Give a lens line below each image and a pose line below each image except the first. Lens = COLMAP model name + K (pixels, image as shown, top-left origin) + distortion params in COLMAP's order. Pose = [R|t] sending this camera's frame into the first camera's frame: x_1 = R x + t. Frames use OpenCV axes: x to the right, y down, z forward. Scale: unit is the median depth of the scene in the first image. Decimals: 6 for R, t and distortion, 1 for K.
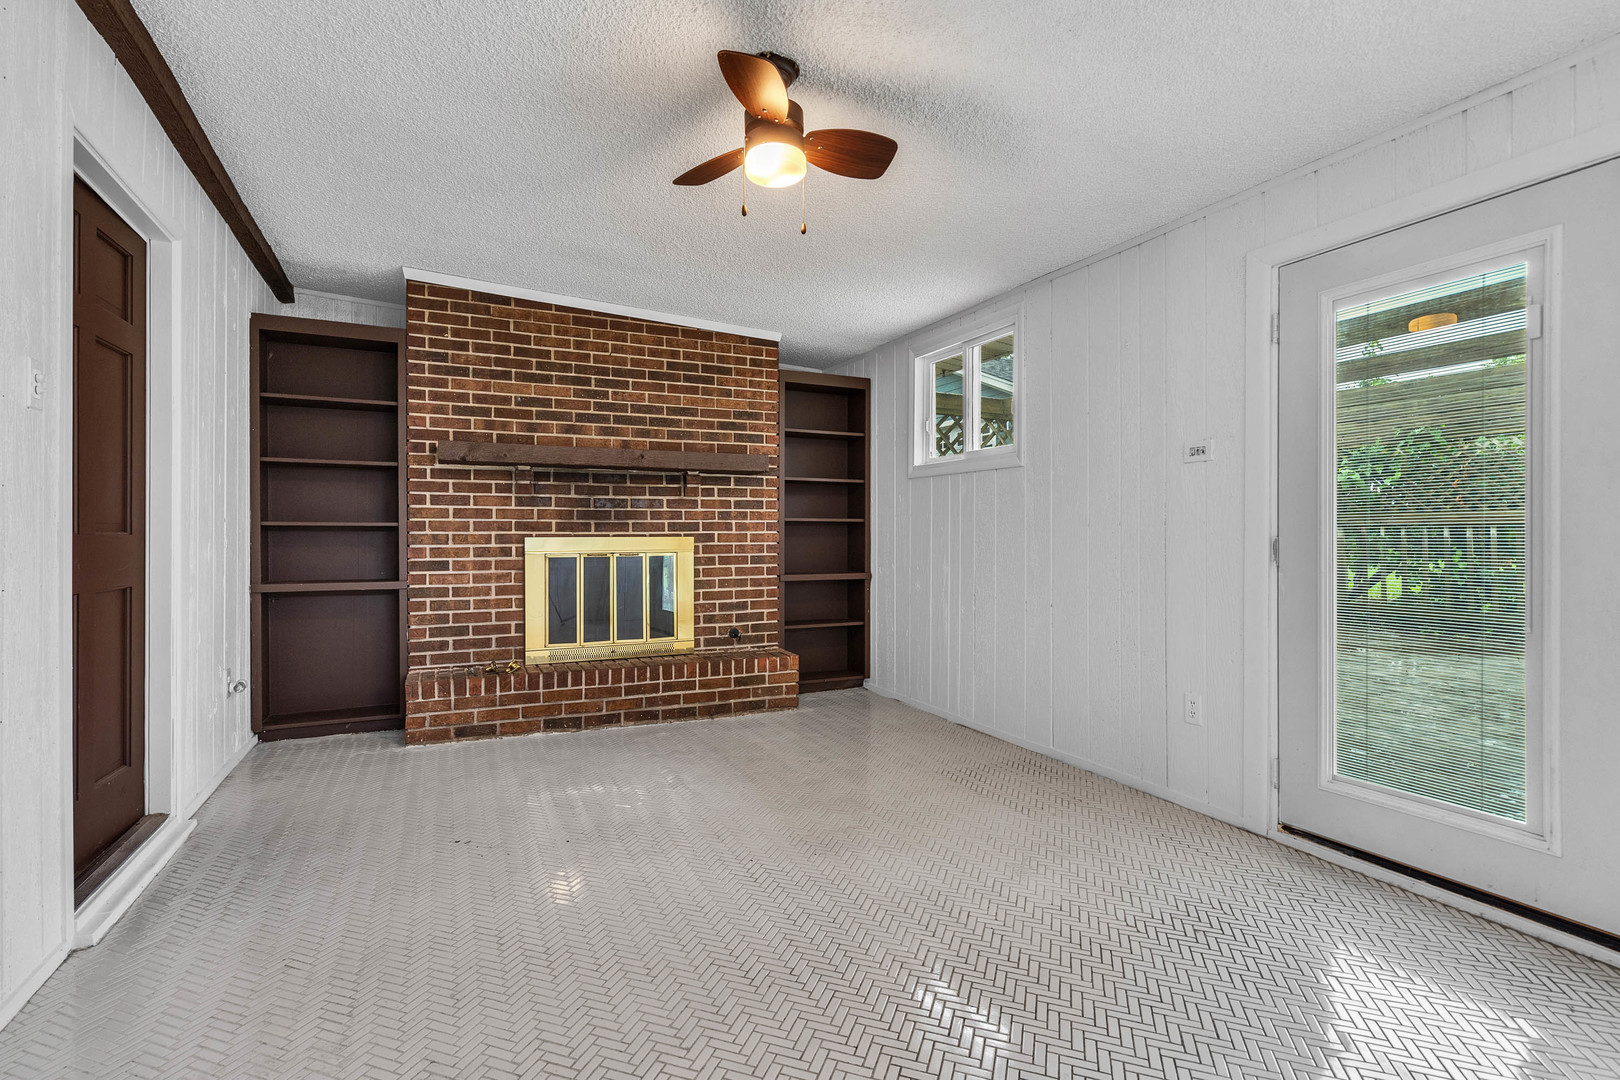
lens RADIAL K [[768.9, 0, 810.0], [0, 768.9, 540.0], [0, 0, 1]] dist [0.001020, 0.000256]
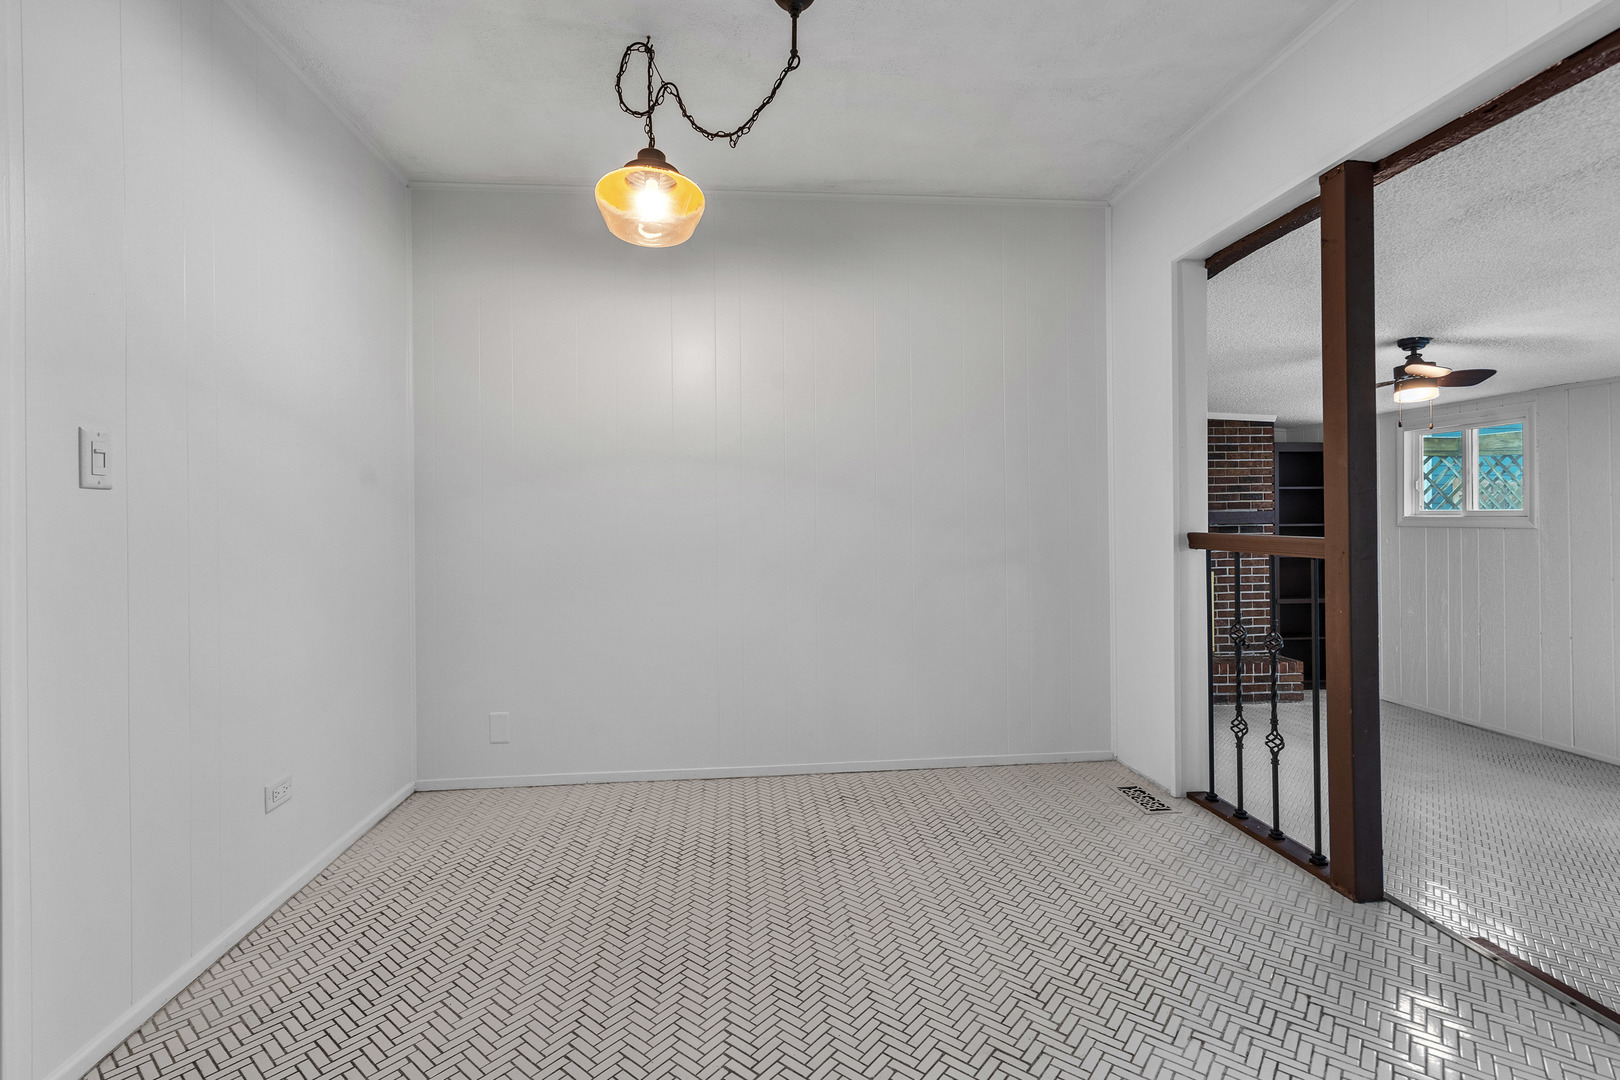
lens RADIAL K [[759.5, 0, 804.6], [0, 759.5, 525.3], [0, 0, 1]] dist [-0.000512, 0.000330]
pose [[0.934346, -0.010253, -0.356219, -0.337203], [0.011330, 0.999935, 0.000938, -0.093213], [0.356186, -0.004913, 0.934402, -0.513232]]
